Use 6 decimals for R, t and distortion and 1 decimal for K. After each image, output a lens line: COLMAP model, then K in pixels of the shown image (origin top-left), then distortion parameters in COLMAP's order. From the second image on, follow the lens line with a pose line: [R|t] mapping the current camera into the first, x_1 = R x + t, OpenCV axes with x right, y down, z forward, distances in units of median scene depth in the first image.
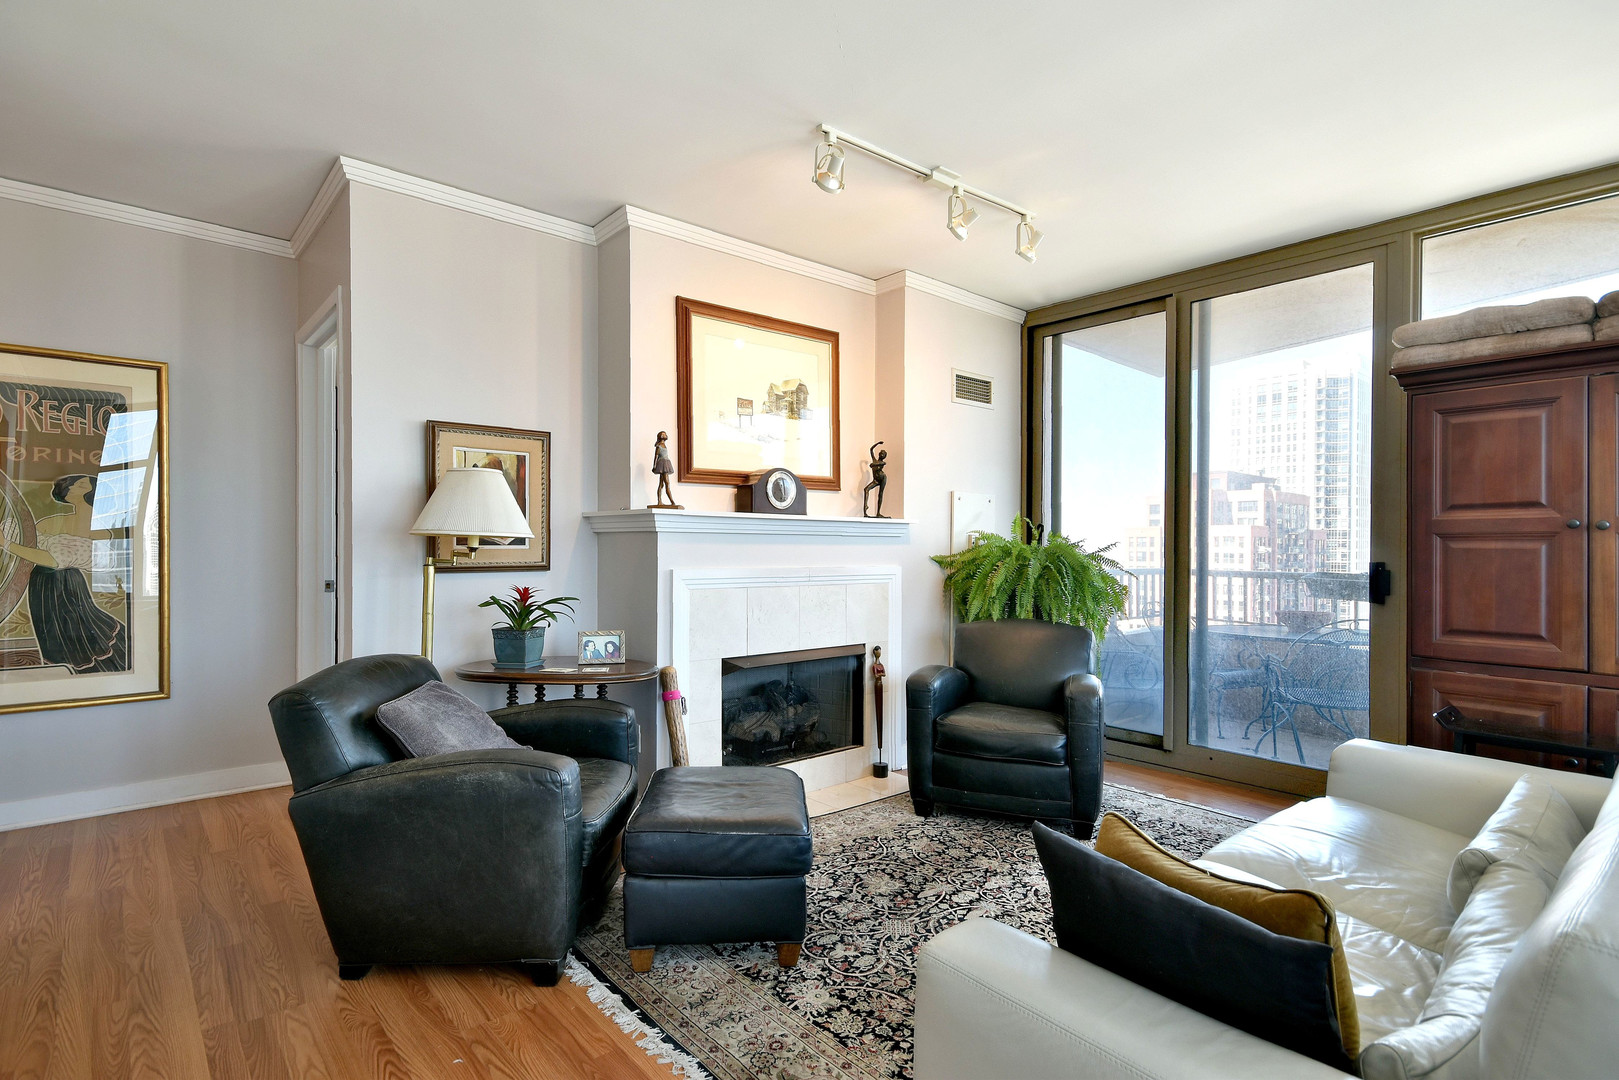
lens RADIAL K [[802.6, 0, 799.2], [0, 802.6, 549.9], [0, 0, 1]] dist [0.006825, -0.005114]
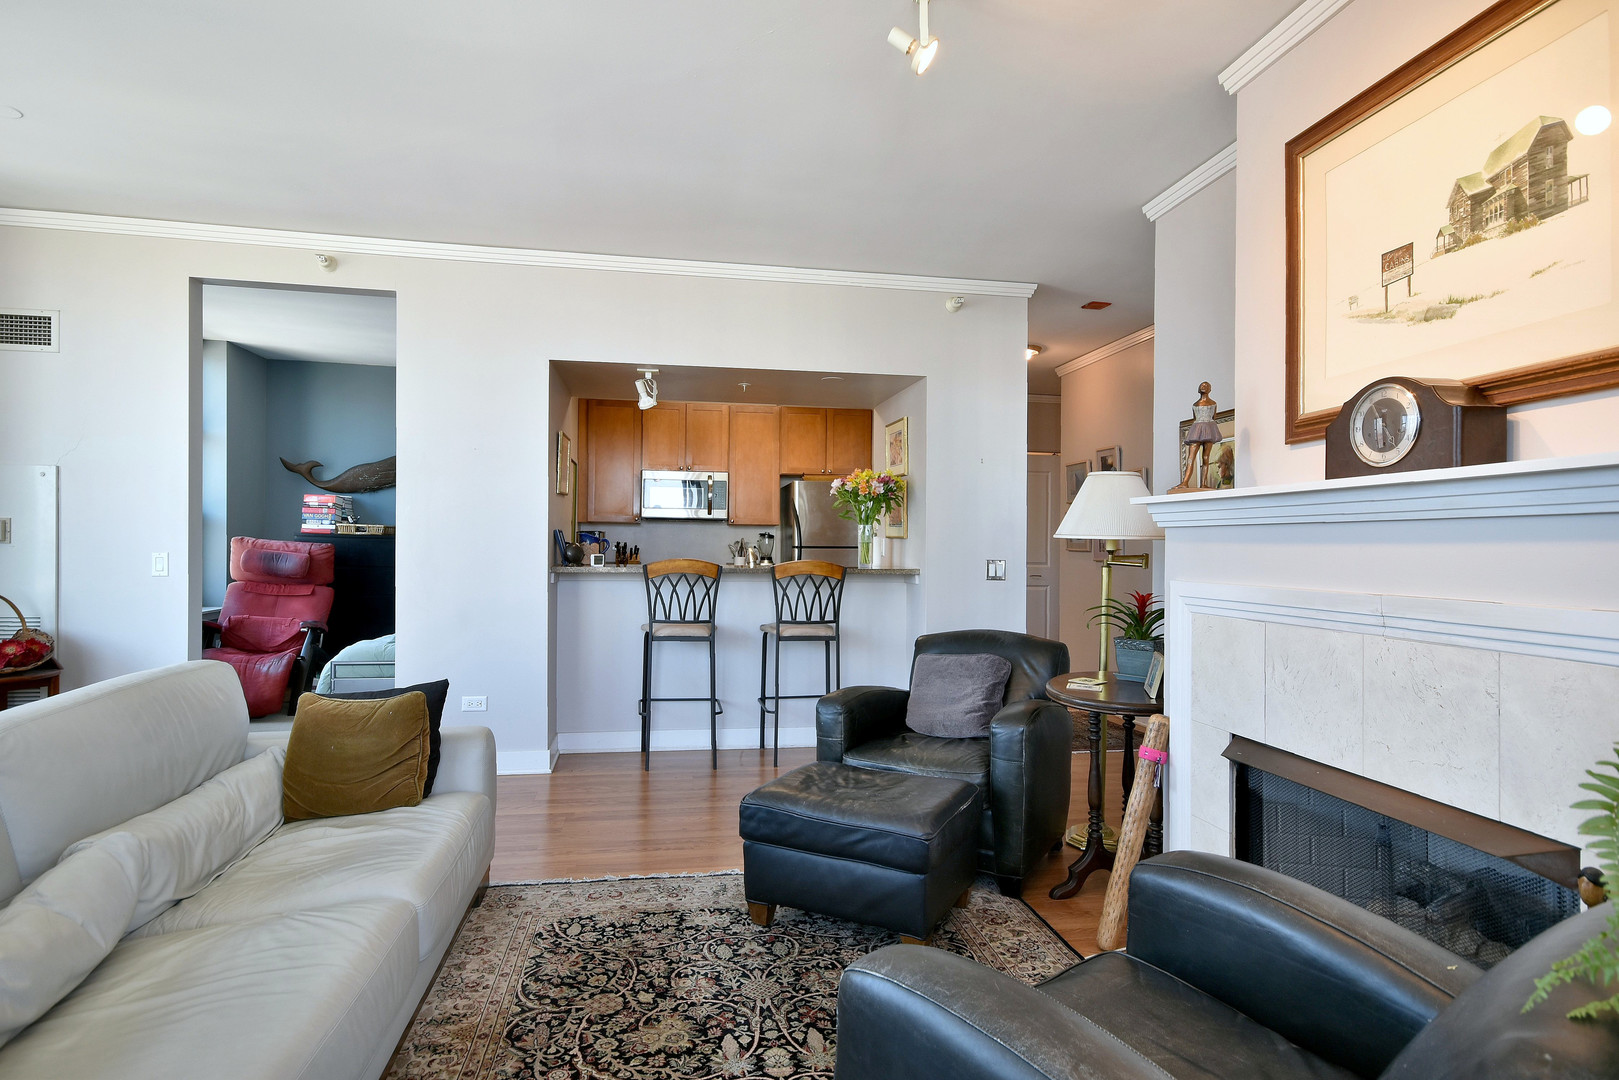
lens RADIAL K [[885.0, 0, 805.9], [0, 885.0, 546.4], [0, 0, 1]] dist [0.015884, -0.000454]
pose [[-0.515440, -0.013088, -0.856826, 0.651918], [-0.021085, 0.999774, -0.002588, 0.003277], [0.856666, 0.016732, -0.515599, 1.089867]]
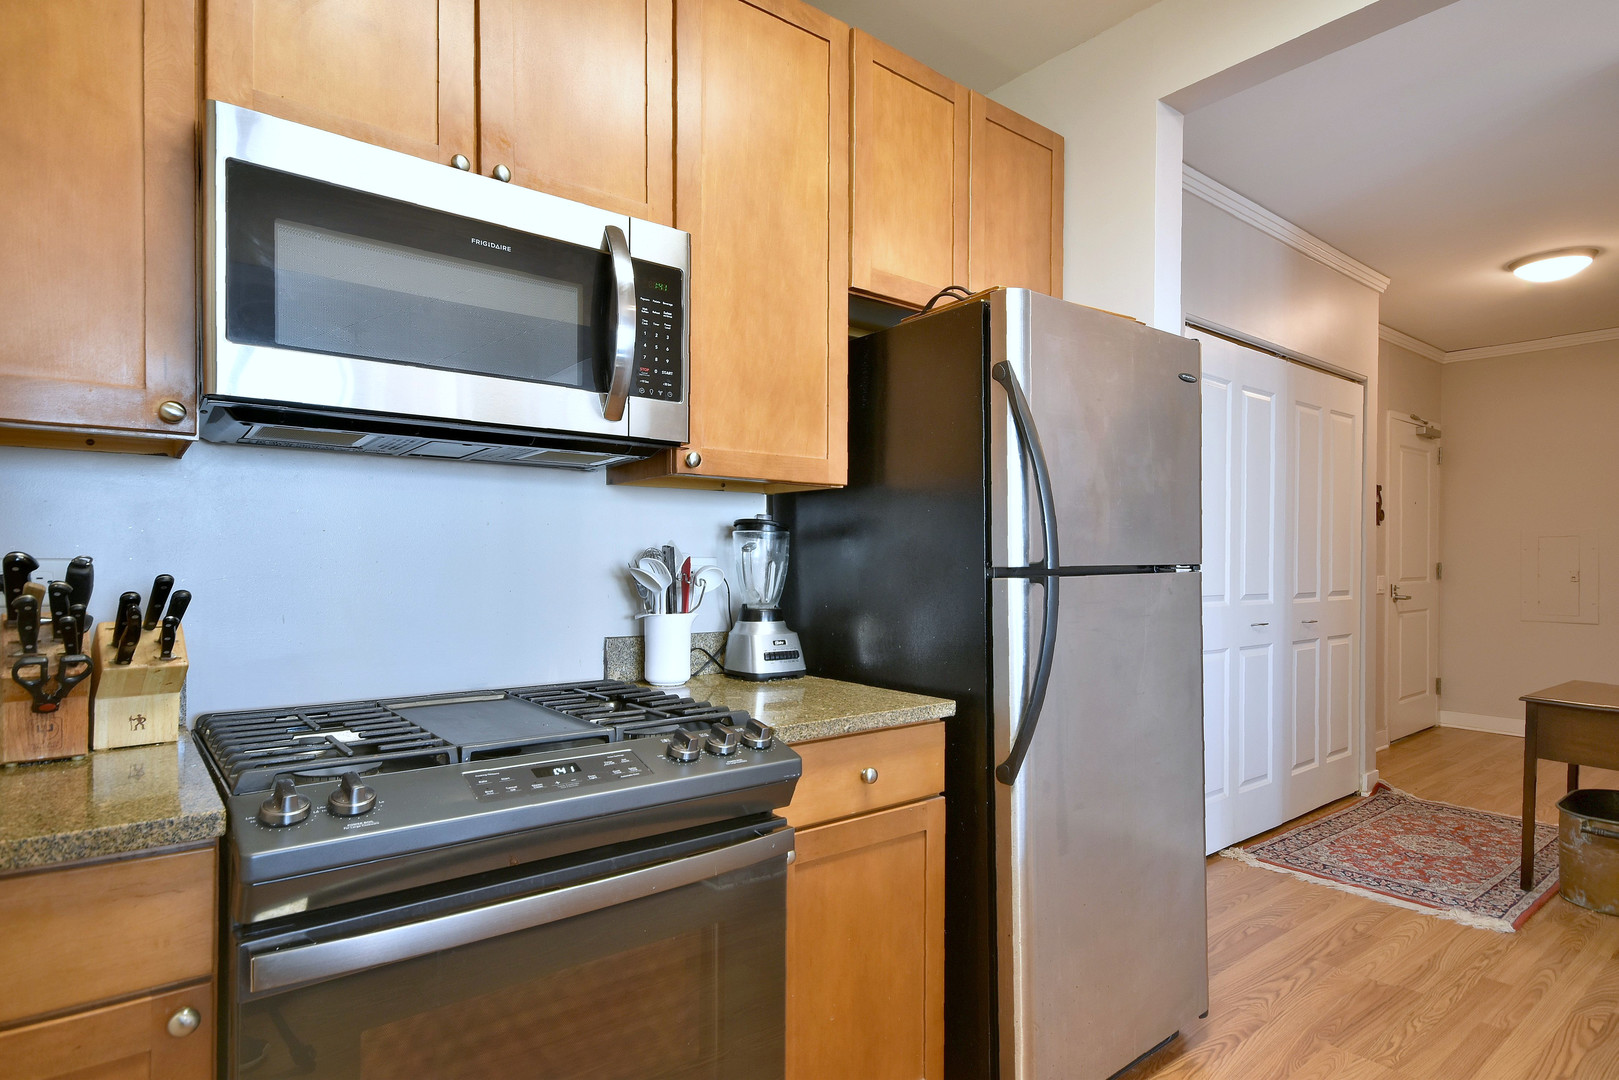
lens RADIAL K [[885.0, 0, 826.1], [0, 885.0, 563.0], [0, 0, 1]] dist [0.015884, -0.000454]
pose [[-0.012516, -0.006609, -0.999900, -0.691332], [-0.009494, 0.999934, -0.006490, -0.000667], [0.999877, 0.009412, -0.012578, -0.166142]]
